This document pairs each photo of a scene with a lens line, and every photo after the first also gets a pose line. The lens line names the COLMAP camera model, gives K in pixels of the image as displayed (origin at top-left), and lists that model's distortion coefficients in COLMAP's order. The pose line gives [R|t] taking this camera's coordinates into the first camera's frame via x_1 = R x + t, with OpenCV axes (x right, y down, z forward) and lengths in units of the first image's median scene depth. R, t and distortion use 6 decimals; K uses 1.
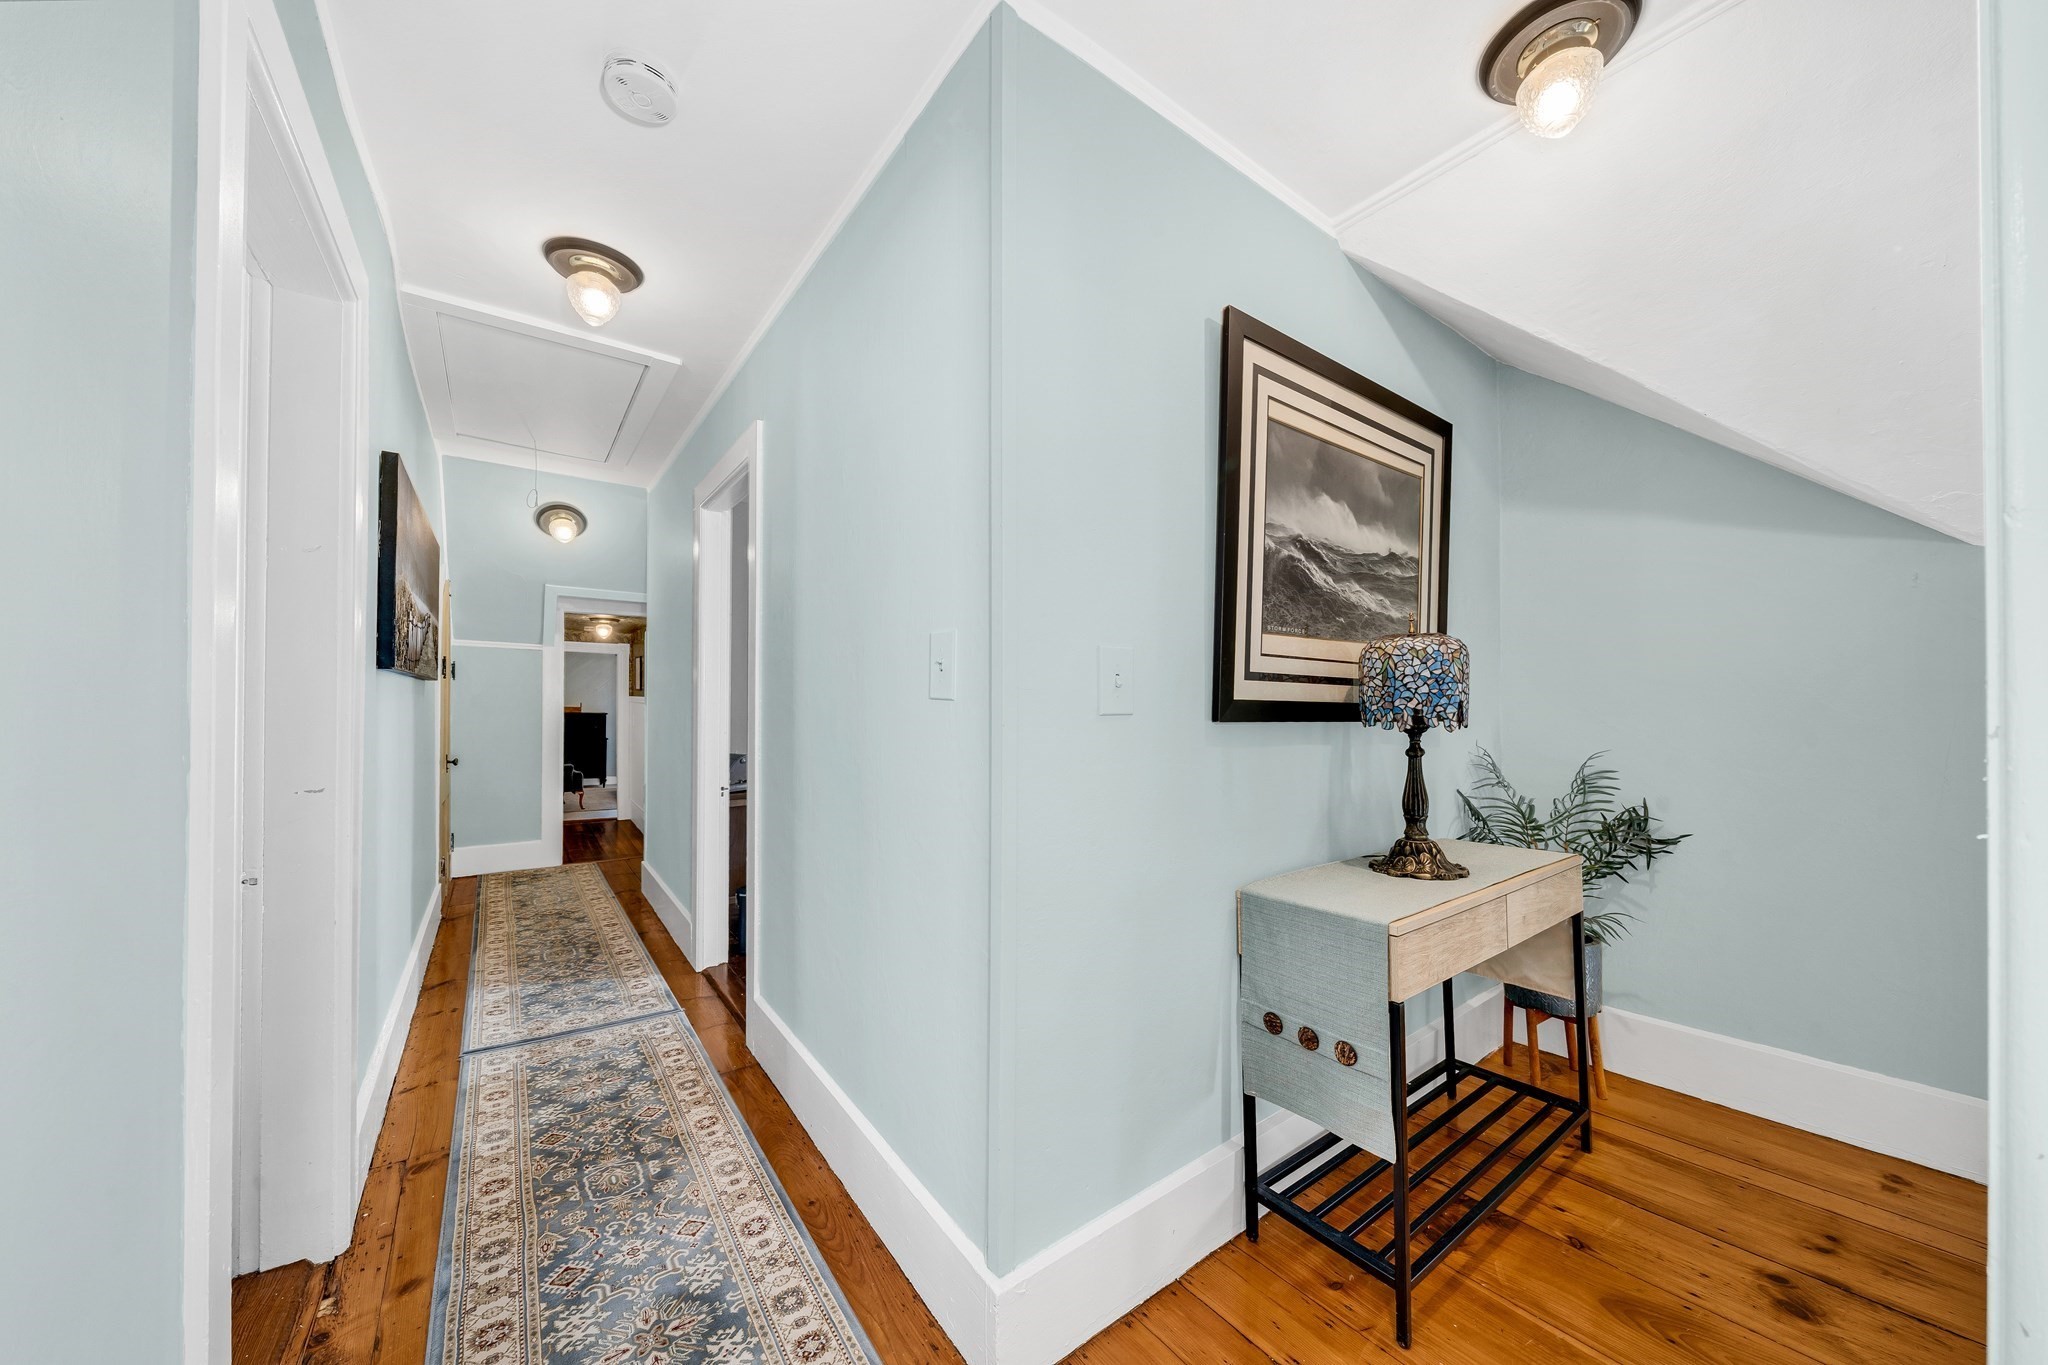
lens RADIAL K [[705.5, 0, 1016.2], [0, 705.5, 695.3], [0, 0, 1]] dist [0.000993, 0.000096]
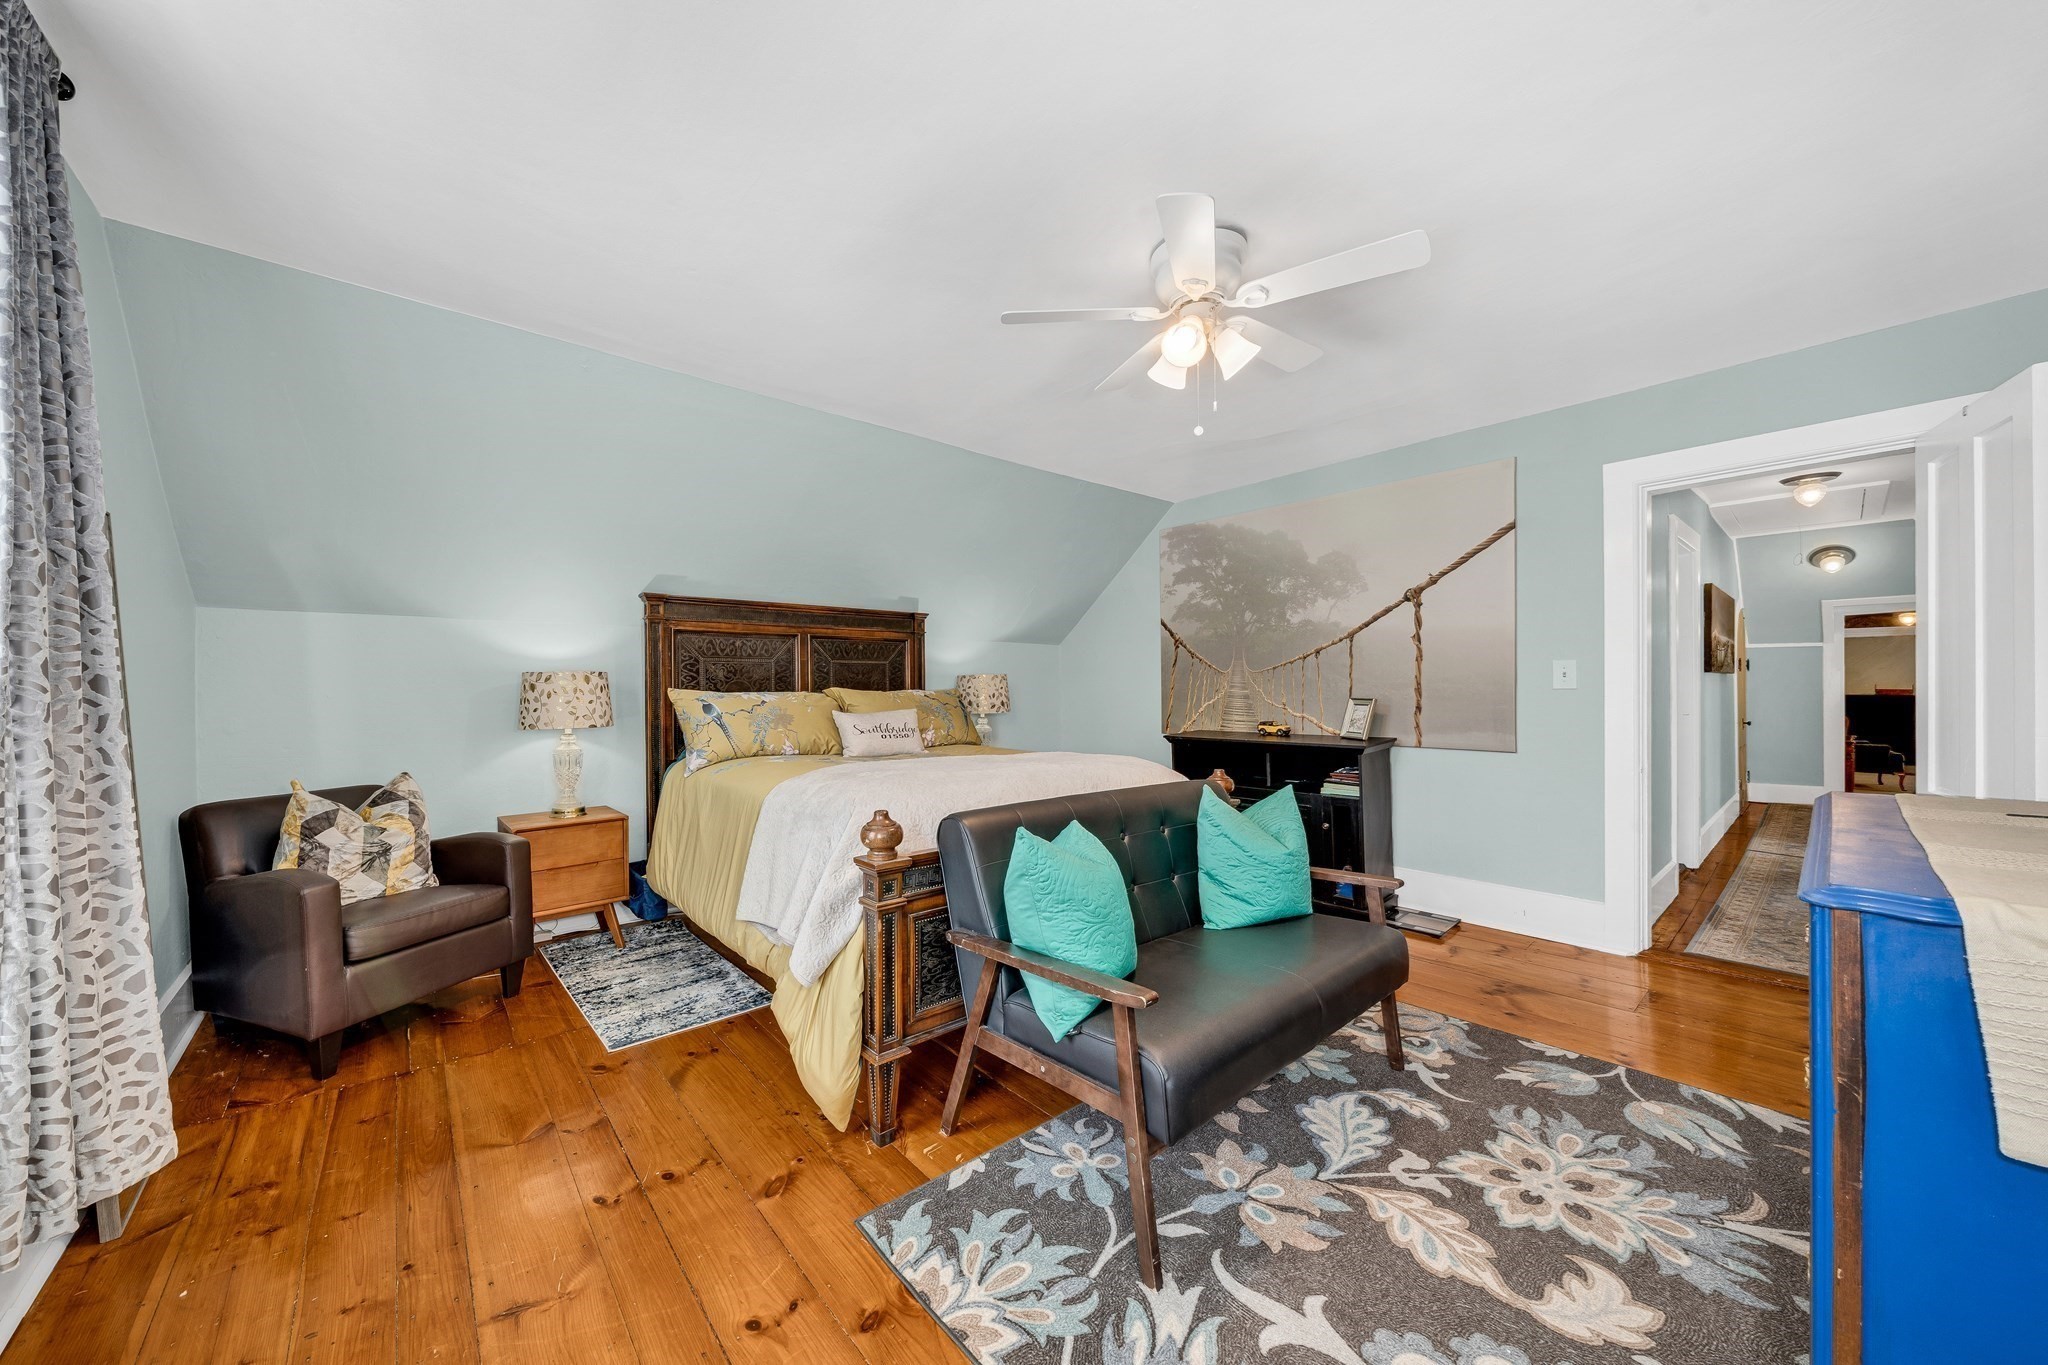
lens RADIAL K [[705.5, 0, 1016.2], [0, 705.5, 686.8], [0, 0, 1]] dist [0.000993, 0.000096]
pose [[0.082678, 0.001077, -0.996576, 0.634175], [0.012248, 0.999923, 0.002097, -0.009888], [0.996501, -0.012380, 0.082658, -0.750526]]
